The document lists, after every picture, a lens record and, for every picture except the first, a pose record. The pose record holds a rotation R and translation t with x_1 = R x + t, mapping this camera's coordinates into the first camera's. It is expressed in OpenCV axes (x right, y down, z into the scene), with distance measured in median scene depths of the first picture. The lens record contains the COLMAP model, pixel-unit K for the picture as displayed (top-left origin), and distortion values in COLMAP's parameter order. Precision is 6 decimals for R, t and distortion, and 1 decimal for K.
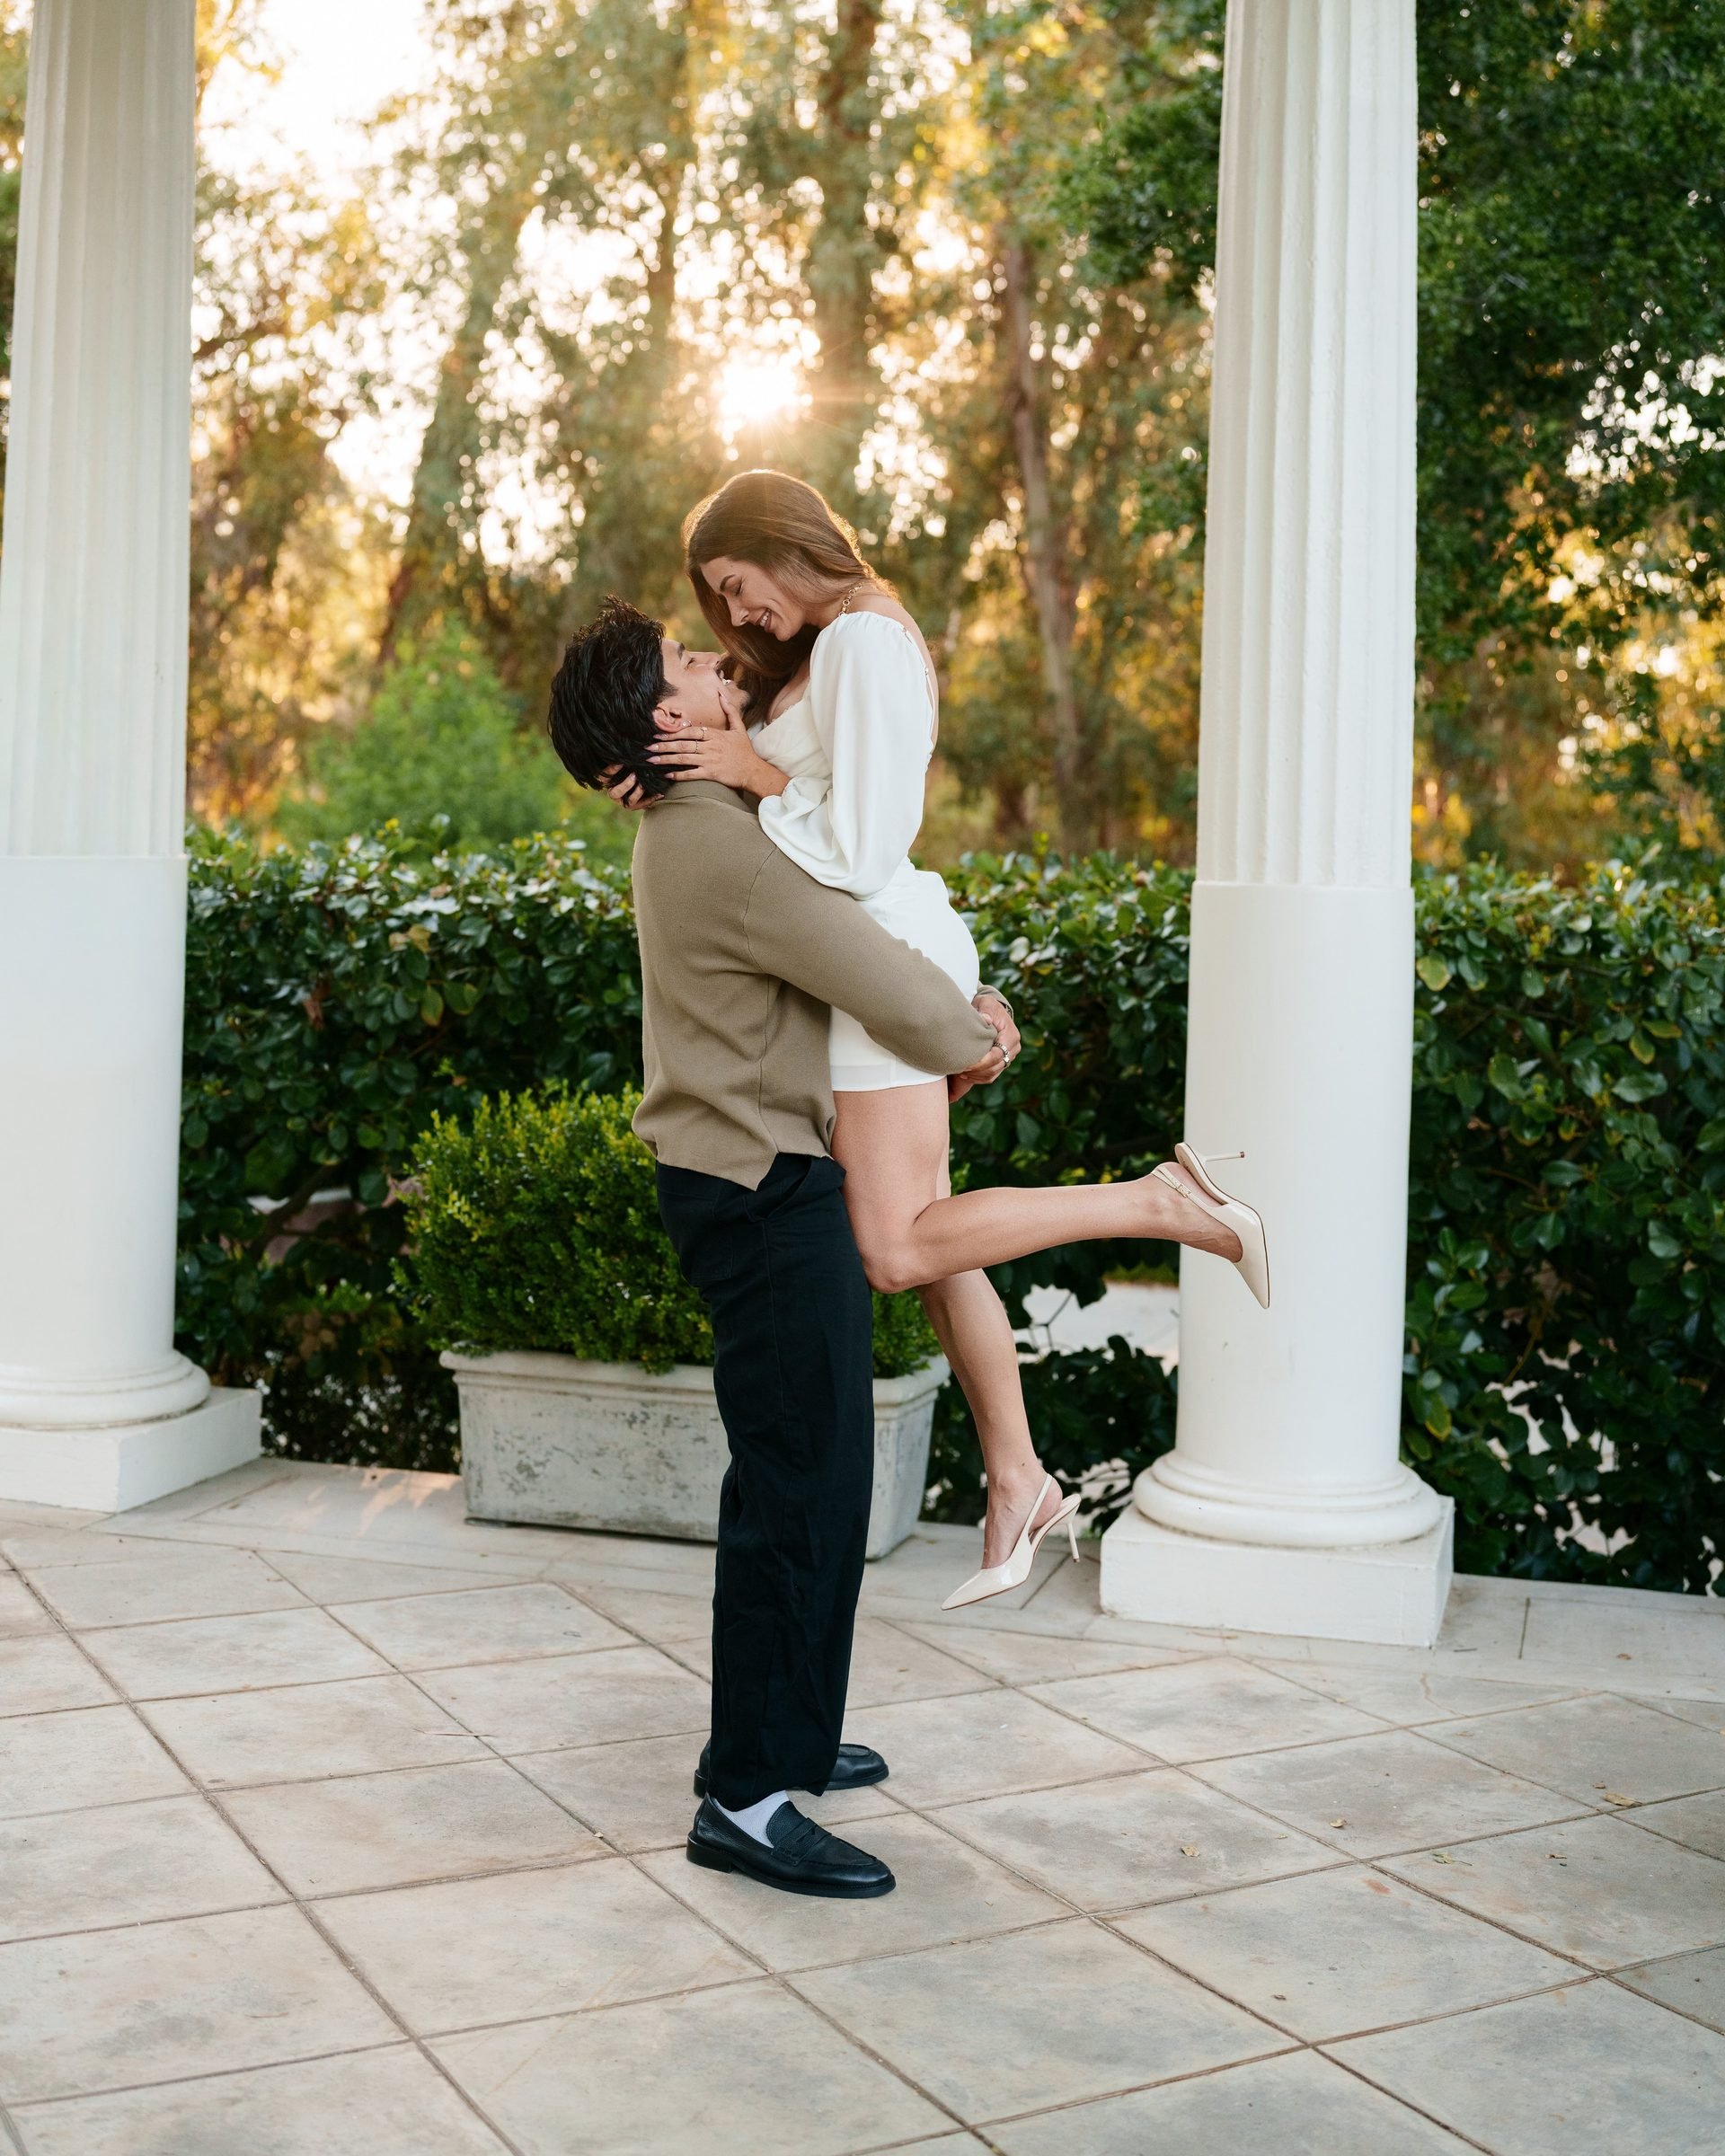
lens RADIAL K [[2599.3, 0, 864.5], [0, 2599.3, 860.3], [0, 0, 1]] dist [0.005177, -0.132946]
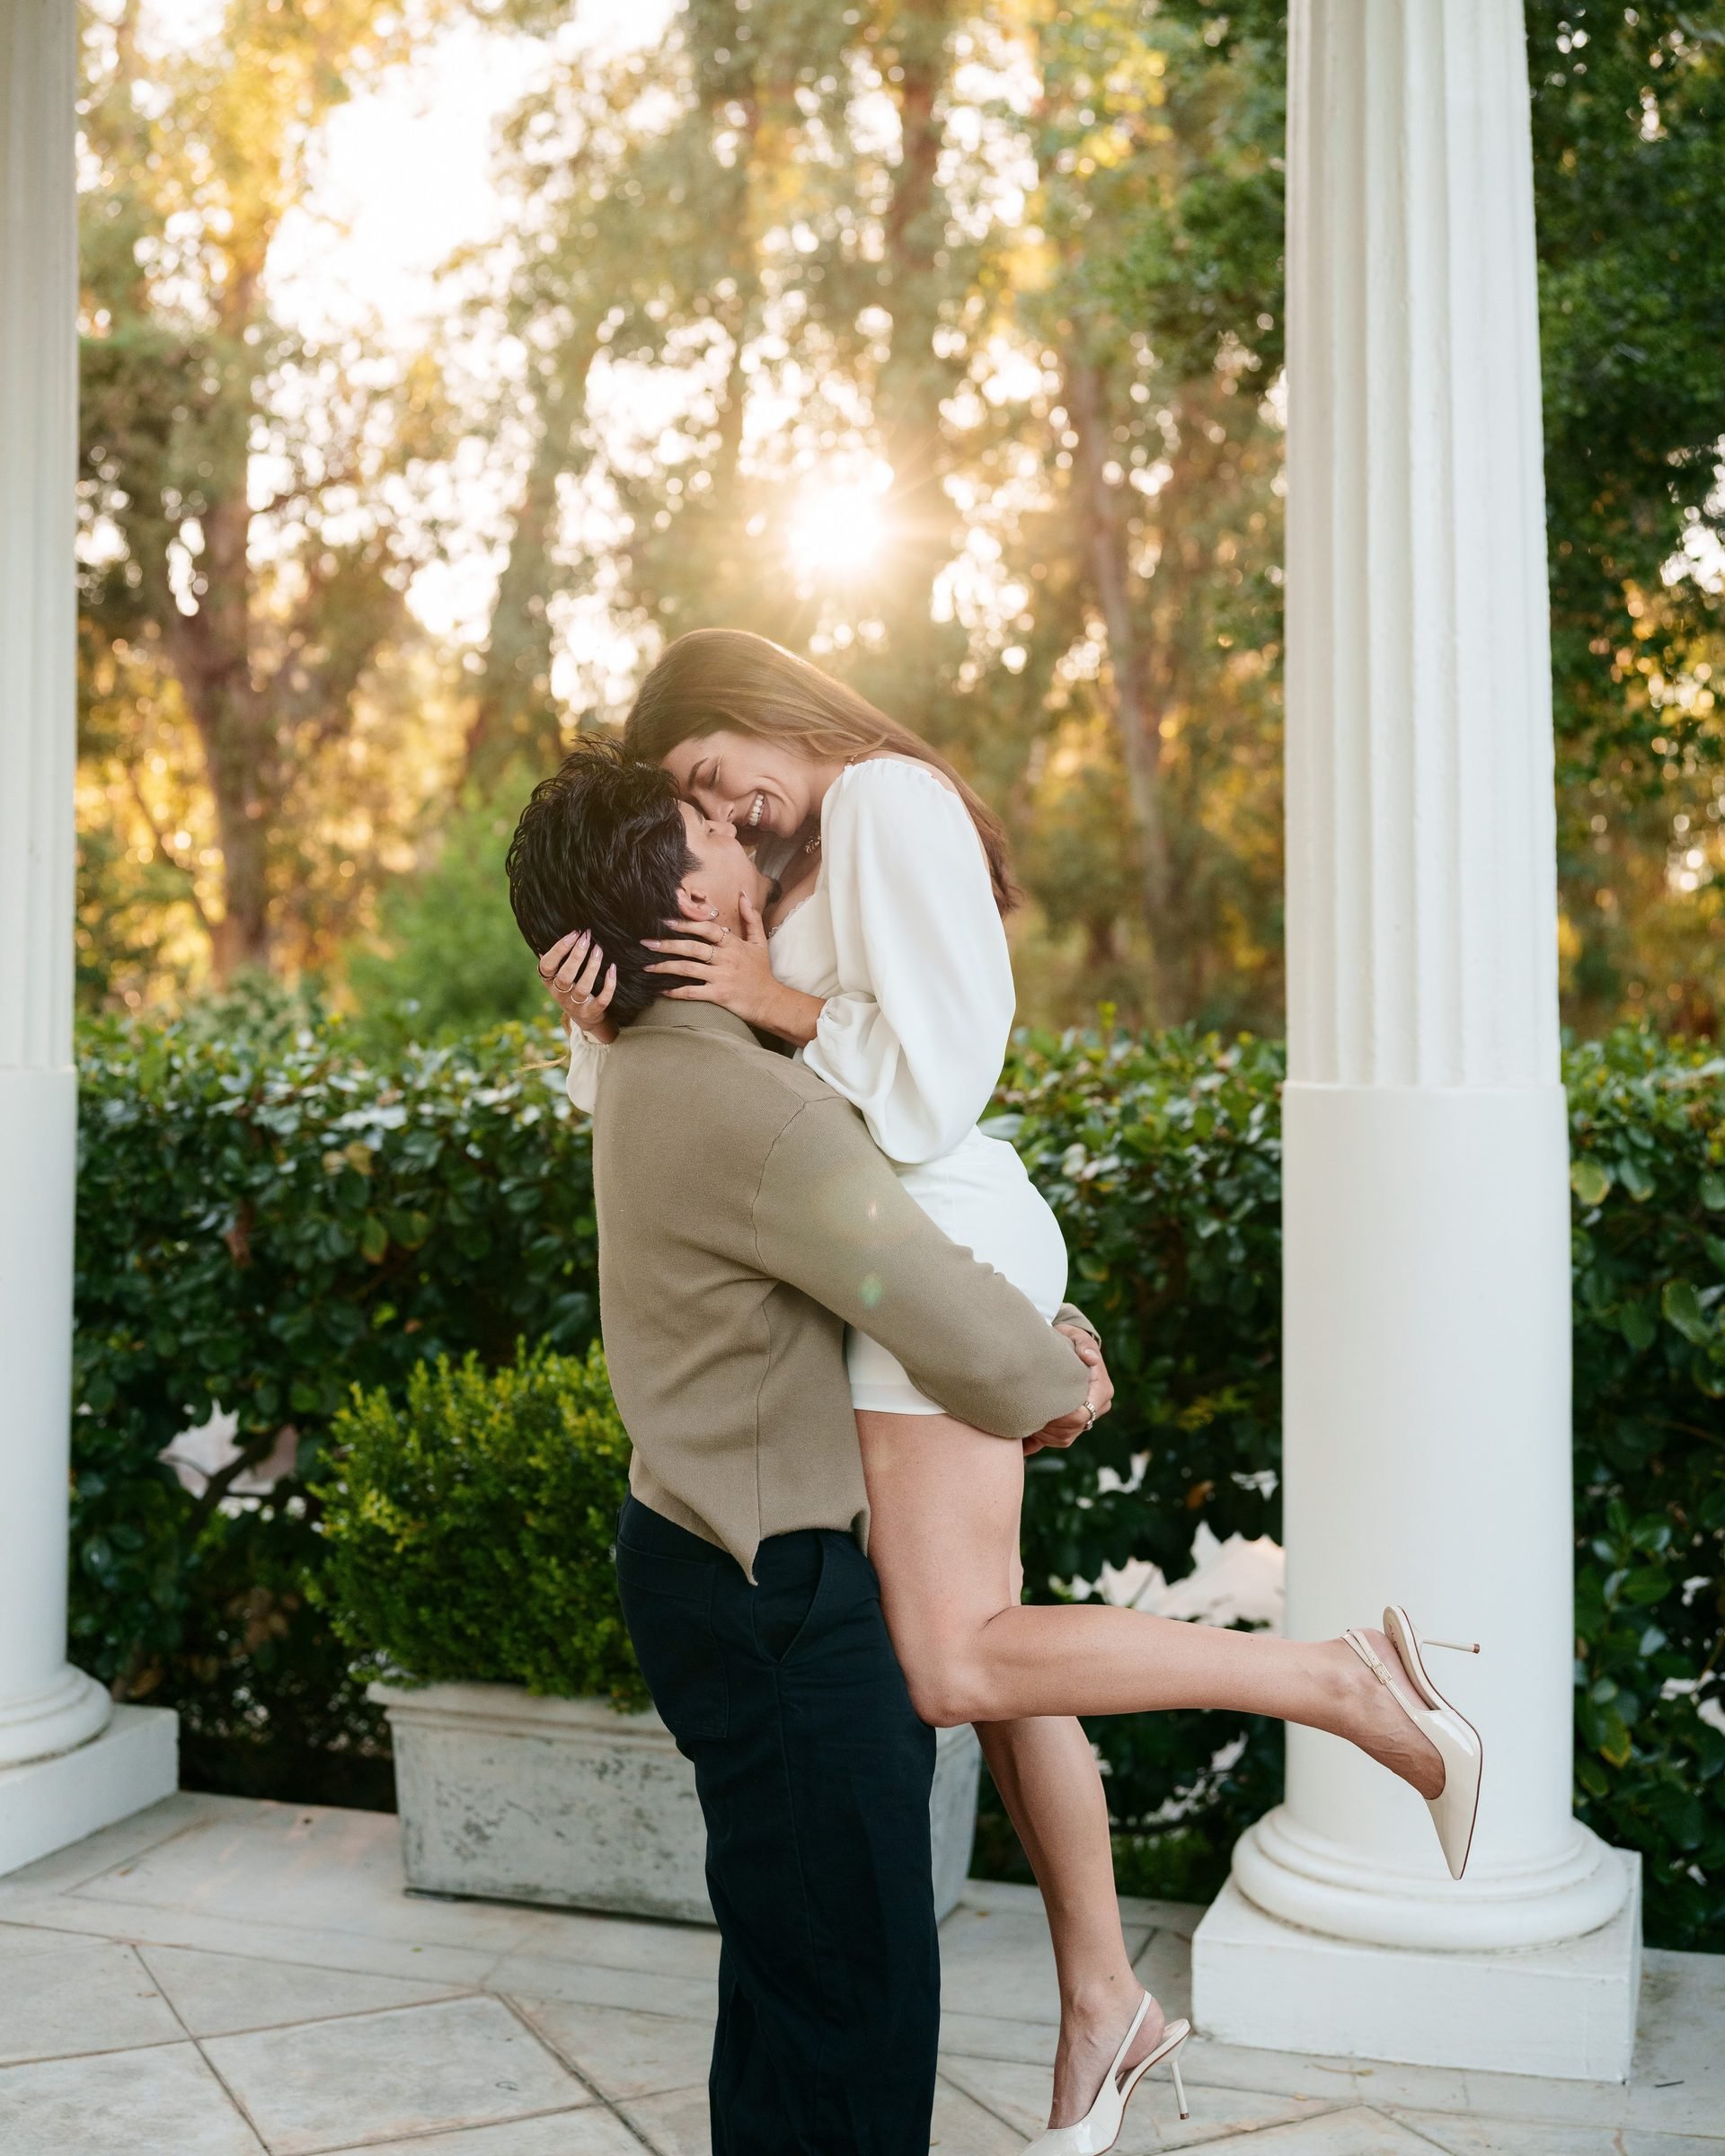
lens RADIAL K [[2599.3, 0, 864.5], [0, 2599.3, 860.3], [0, 0, 1]] dist [0.005177, -0.132946]
pose [[0.998971, -0.028032, -0.035646, 0.023509], [0.026179, 0.998332, -0.051449, -0.018025], [0.037029, 0.050463, 0.998039, 0.163346]]
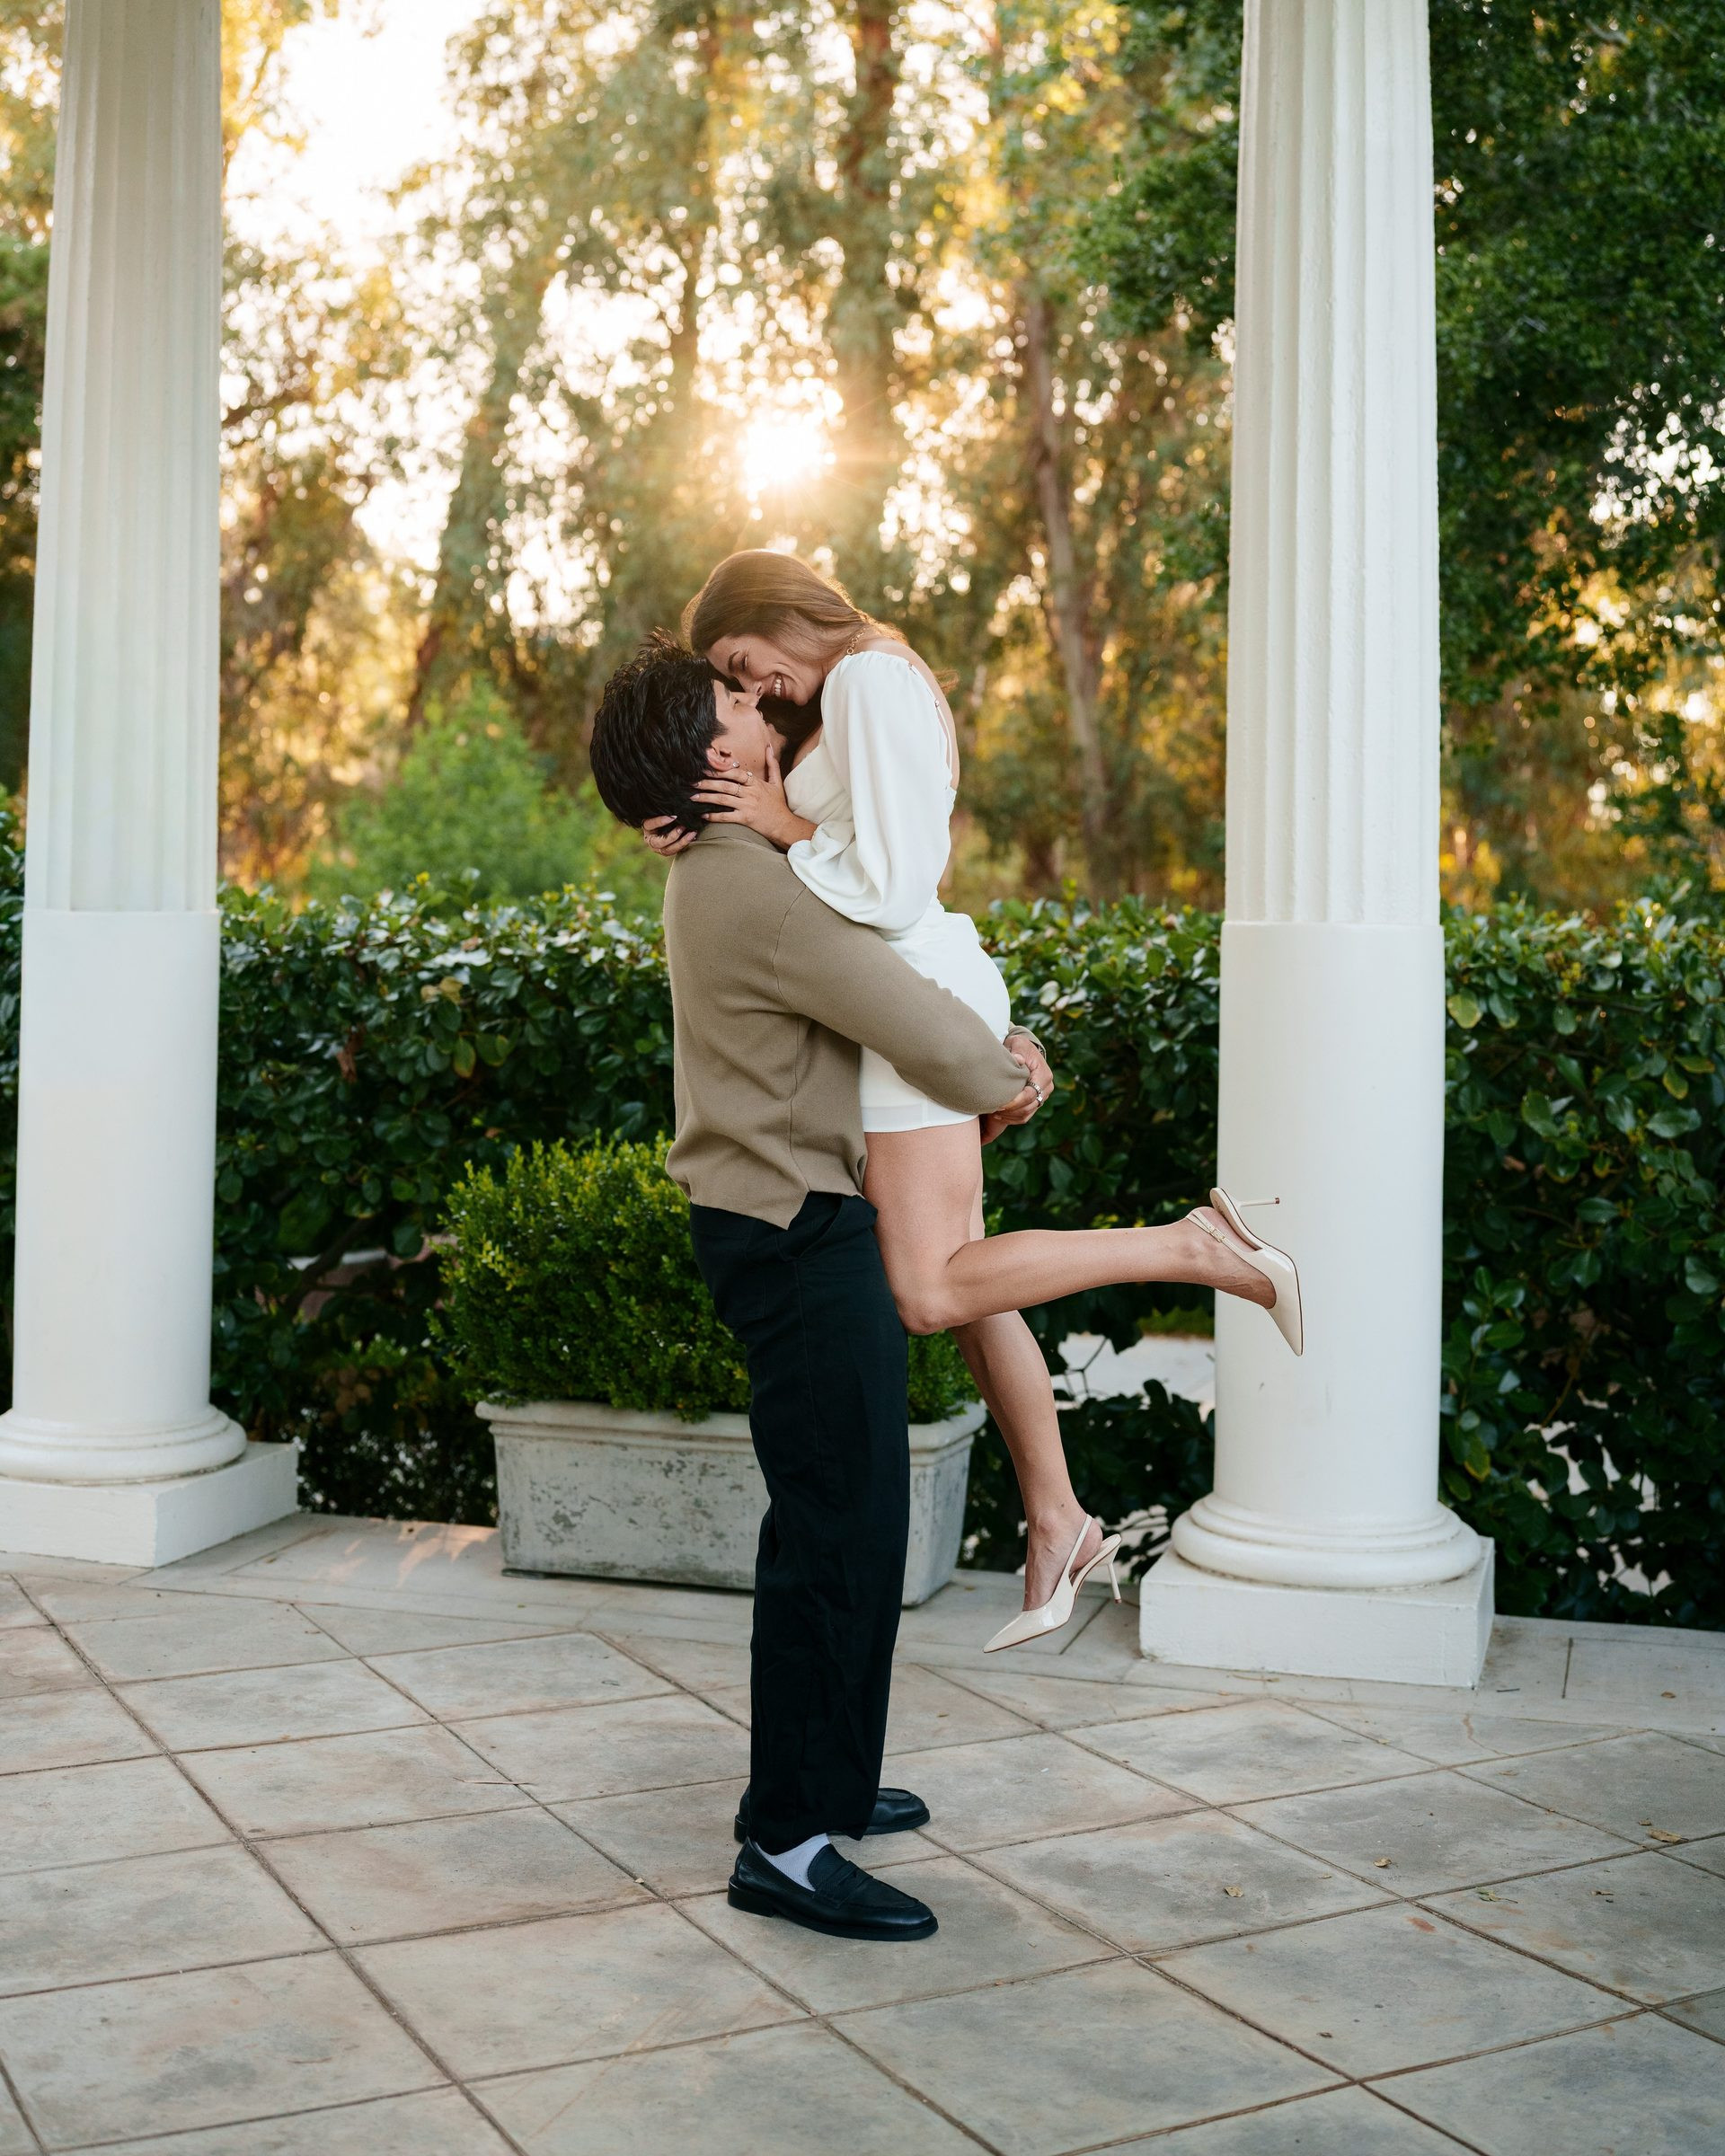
lens RADIAL K [[2599.3, 0, 864.5], [0, 2599.3, 860.3], [0, 0, 1]] dist [0.005177, -0.132946]
pose [[0.999853, -0.013111, -0.011053, 0.000081], [0.012862, 0.999669, -0.022283, 0.004127], [0.011342, 0.022138, 0.999691, -0.002417]]
